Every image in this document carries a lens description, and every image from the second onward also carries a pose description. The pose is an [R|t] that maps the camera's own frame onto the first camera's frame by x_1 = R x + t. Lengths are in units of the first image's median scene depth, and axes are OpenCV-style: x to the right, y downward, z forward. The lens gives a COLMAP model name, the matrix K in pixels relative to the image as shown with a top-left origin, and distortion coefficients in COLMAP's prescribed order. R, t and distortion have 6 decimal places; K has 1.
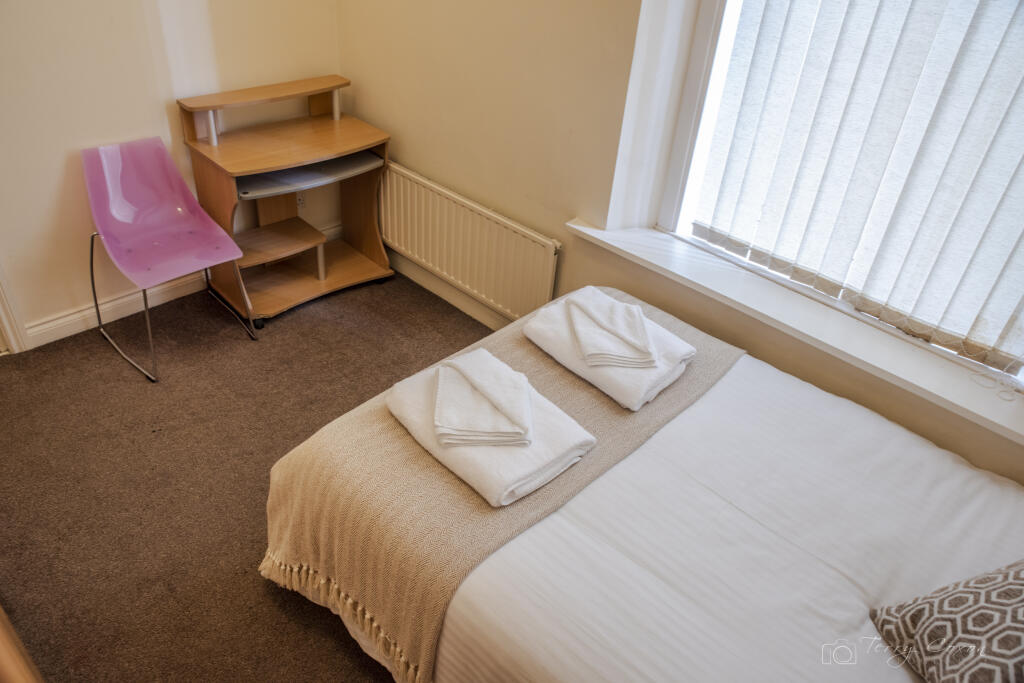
lens RADIAL K [[744.5, 0, 494.0], [0, 744.5, 342.6], [0, 0, 1]] dist [0.002562, -0.001828]
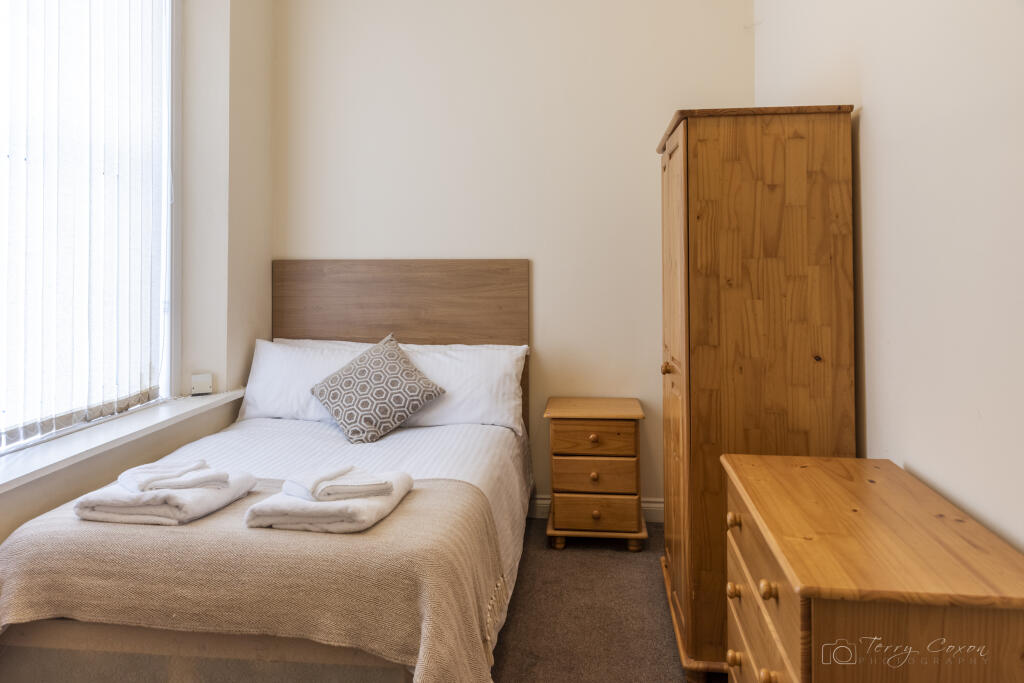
lens RADIAL K [[731.2, 0, 511.5], [0, 731.2, 239.2], [0, 0, 1]] dist [-0.000544, -0.009035]
pose [[-0.624025, -0.038204, 0.780470, -0.865233], [0.422625, 0.823610, 0.378226, -0.456006], [-0.657252, 0.565869, -0.497807, 1.002492]]
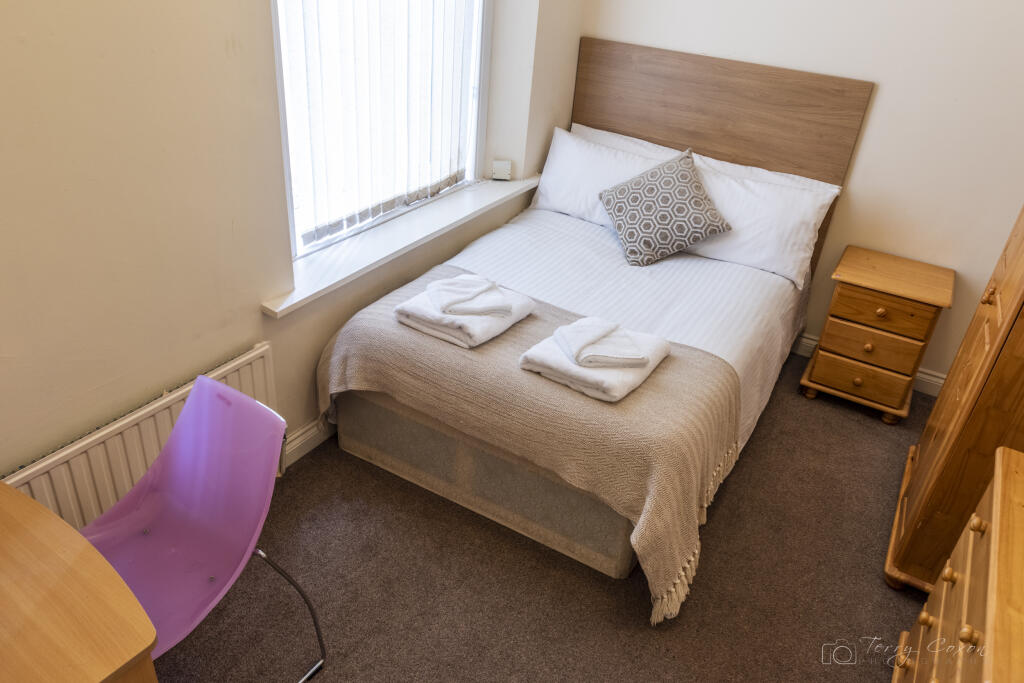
lens RADIAL K [[744.5, 0, 494.0], [0, 744.5, 342.6], [0, 0, 1]] dist [0.002562, -0.001828]
pose [[-0.230626, -0.557850, 0.797254, -0.810568], [0.495546, 0.637793, 0.589622, -0.633287], [-0.837404, 0.531058, 0.129348, 0.850152]]
